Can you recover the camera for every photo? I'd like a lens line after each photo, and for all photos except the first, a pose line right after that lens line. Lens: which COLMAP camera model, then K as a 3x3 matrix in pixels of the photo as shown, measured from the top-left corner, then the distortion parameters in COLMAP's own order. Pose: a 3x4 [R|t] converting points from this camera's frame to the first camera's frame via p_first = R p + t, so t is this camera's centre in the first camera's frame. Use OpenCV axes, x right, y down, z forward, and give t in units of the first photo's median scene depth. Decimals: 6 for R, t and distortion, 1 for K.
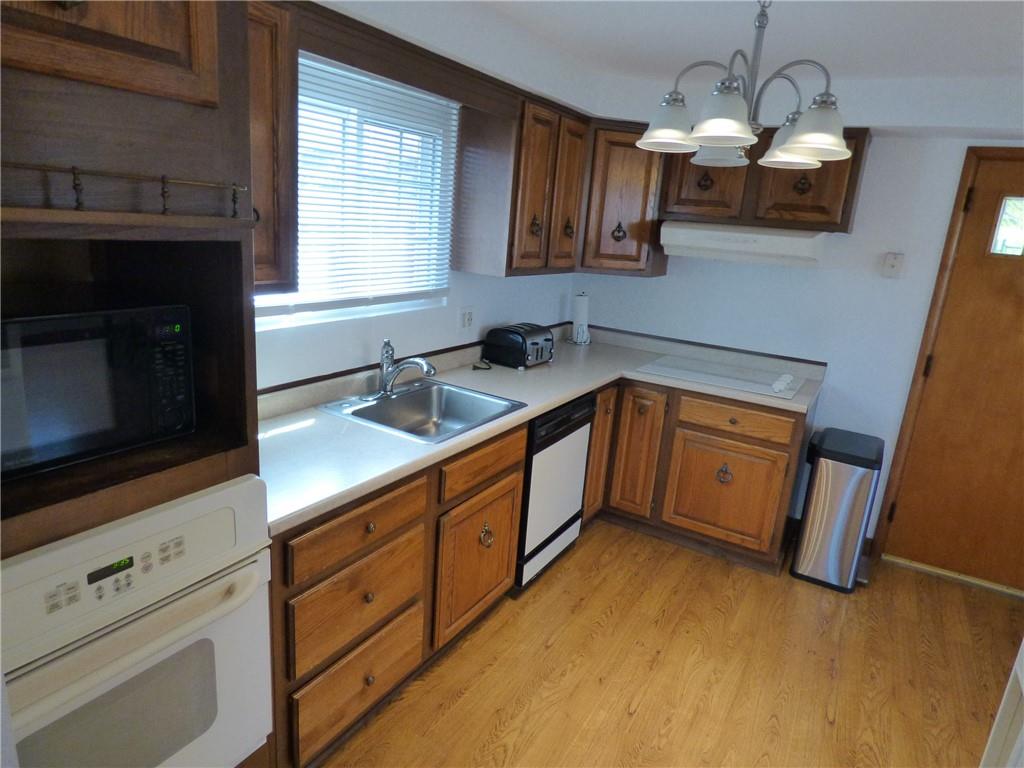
lens RADIAL K [[631.9, 0, 512.0], [0, 631.9, 384.0], [0, 0, 1]] dist [-0.001791, -0.000374]
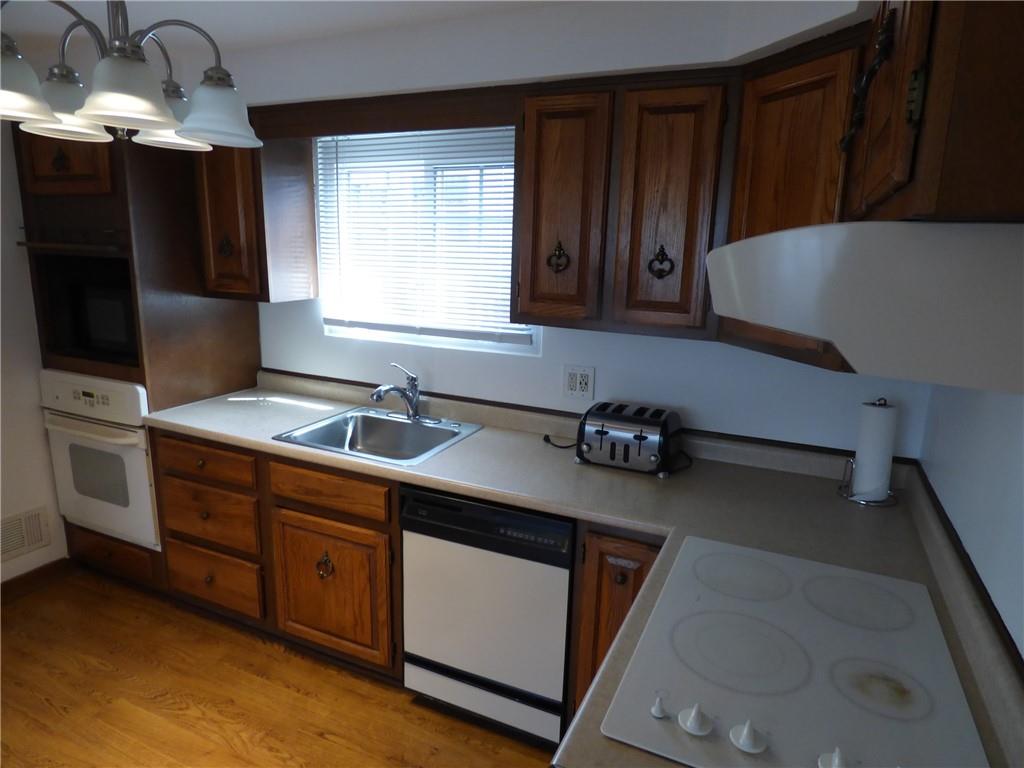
lens RADIAL K [[621.5, 0, 512.0], [0, 621.5, 384.0], [0, 0, 1]] dist [-0.020116, -0.000766]
pose [[0.116002, 0.141451, -0.983125, 0.864183], [-0.275698, 0.955498, 0.104945, -0.201843], [0.954219, 0.258872, 0.149838, 1.028684]]
